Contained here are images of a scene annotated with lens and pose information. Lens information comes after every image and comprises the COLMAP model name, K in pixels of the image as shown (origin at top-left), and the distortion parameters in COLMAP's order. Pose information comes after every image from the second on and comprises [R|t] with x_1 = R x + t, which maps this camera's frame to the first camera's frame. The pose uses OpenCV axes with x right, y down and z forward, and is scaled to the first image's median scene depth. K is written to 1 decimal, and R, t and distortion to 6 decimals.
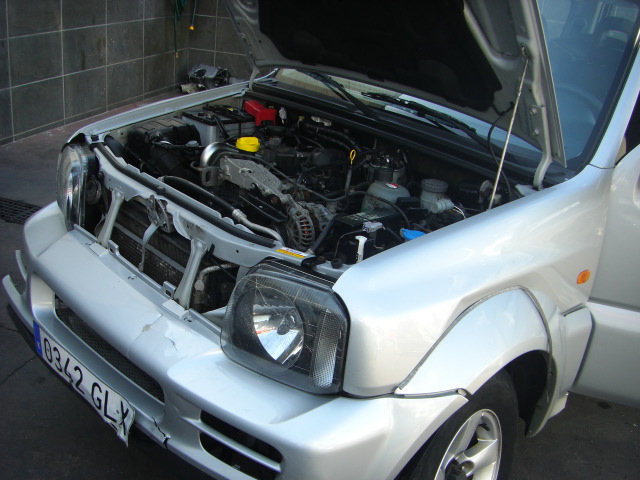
lens RADIAL K [[734.5, 0, 304.6], [0, 734.5, 268.4], [0, 0, 1]] dist [-0.142418, 0.000000]
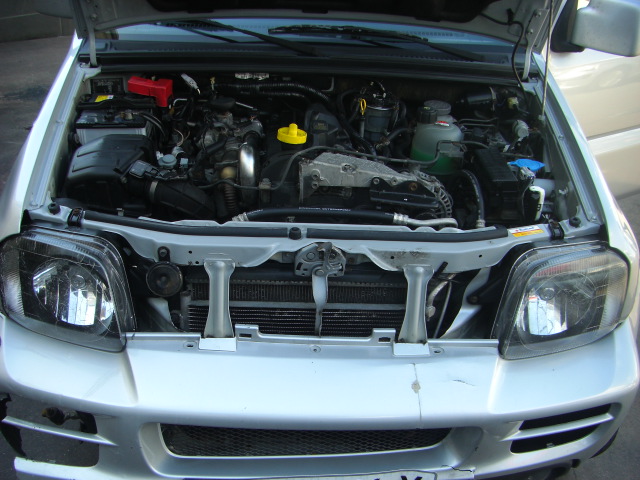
lens RADIAL K [[734.5, 0, 305.3], [0, 734.5, 260.5], [0, 0, 1]] dist [-0.142418, 0.000000]
pose [[0.645378, -0.467529, 0.604073, -0.715953], [0.334075, 0.883928, 0.327208, -0.354201], [-0.686936, -0.009367, 0.726657, 0.460399]]
